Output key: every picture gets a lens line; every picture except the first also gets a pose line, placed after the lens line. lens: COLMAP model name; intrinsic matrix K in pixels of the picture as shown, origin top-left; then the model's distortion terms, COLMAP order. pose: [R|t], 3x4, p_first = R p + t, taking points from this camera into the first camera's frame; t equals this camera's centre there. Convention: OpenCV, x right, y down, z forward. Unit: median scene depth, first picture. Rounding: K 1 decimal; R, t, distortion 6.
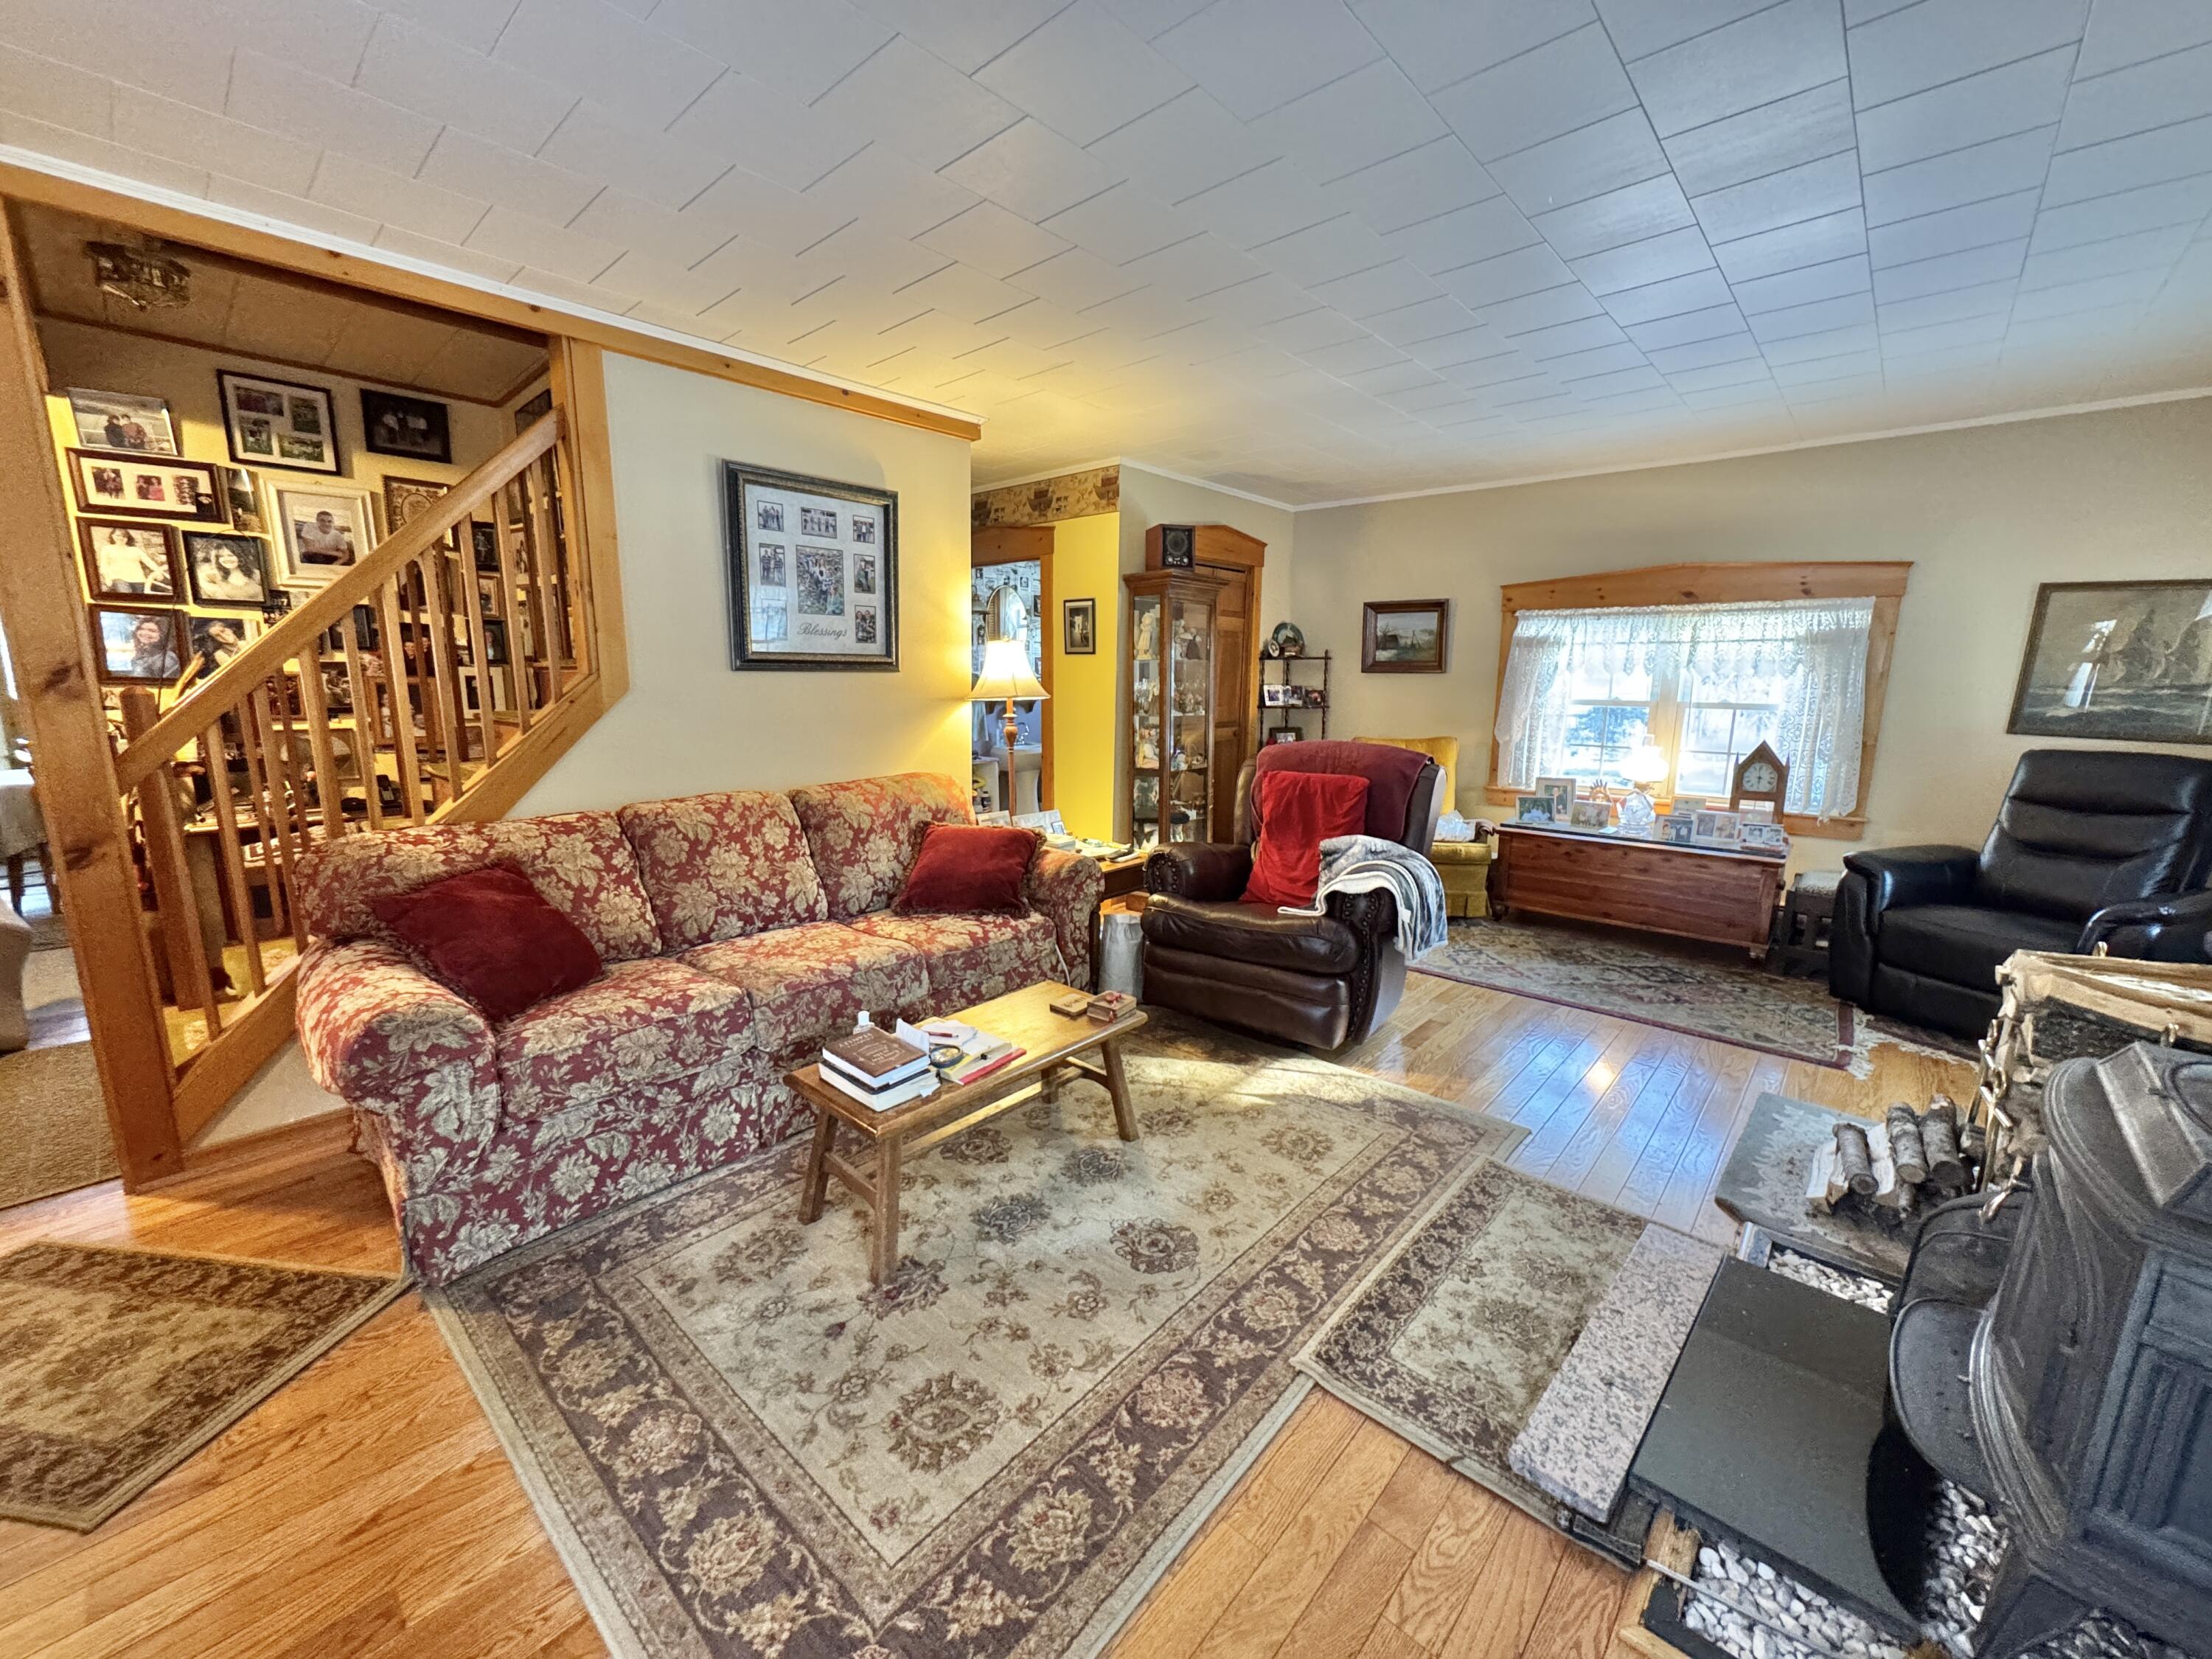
lens RADIAL K [[877.1, 0, 1108.8], [0, 877.1, 835.0], [0, 0, 1]] dist [-0.006858, -0.000540]
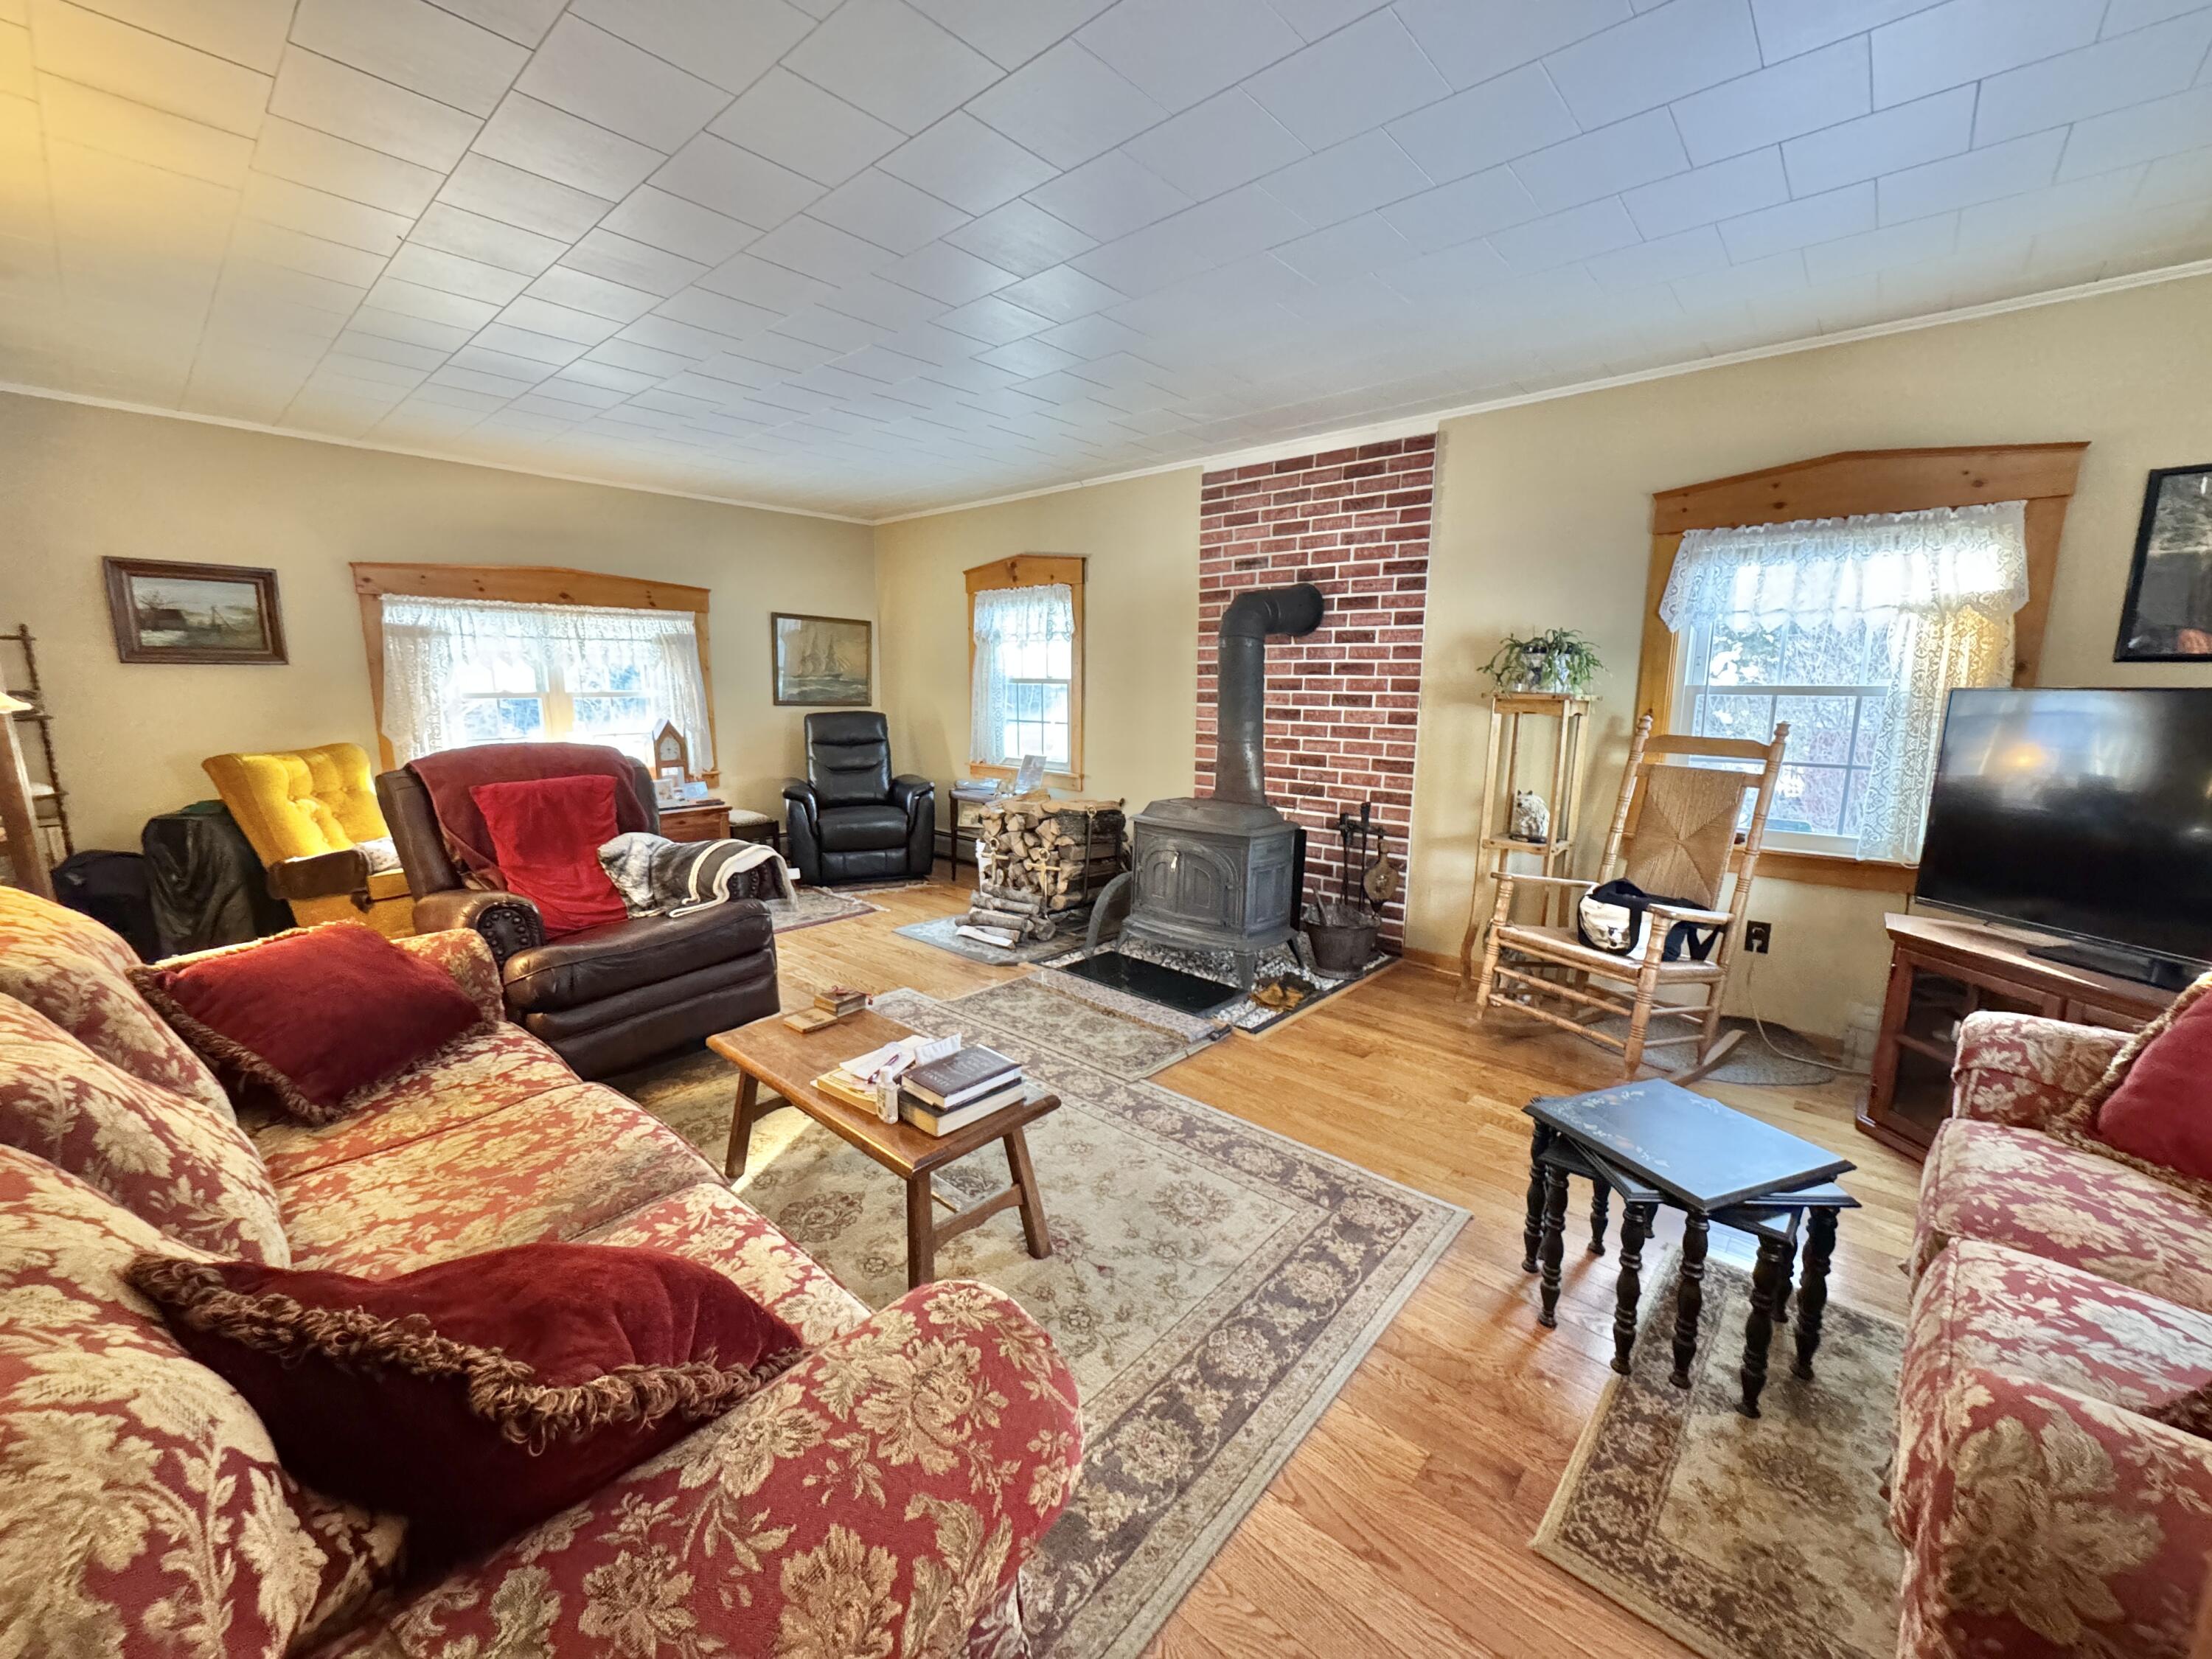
lens RADIAL K [[877.1, 0, 1110.6], [0, 877.1, 829.3], [0, 0, 1]] dist [-0.006858, -0.000540]
pose [[-0.014486, -0.175962, 0.984290, -0.540779], [0.173751, 0.968975, 0.175781, -0.065545], [-0.984683, 0.173568, 0.016537, 0.370616]]
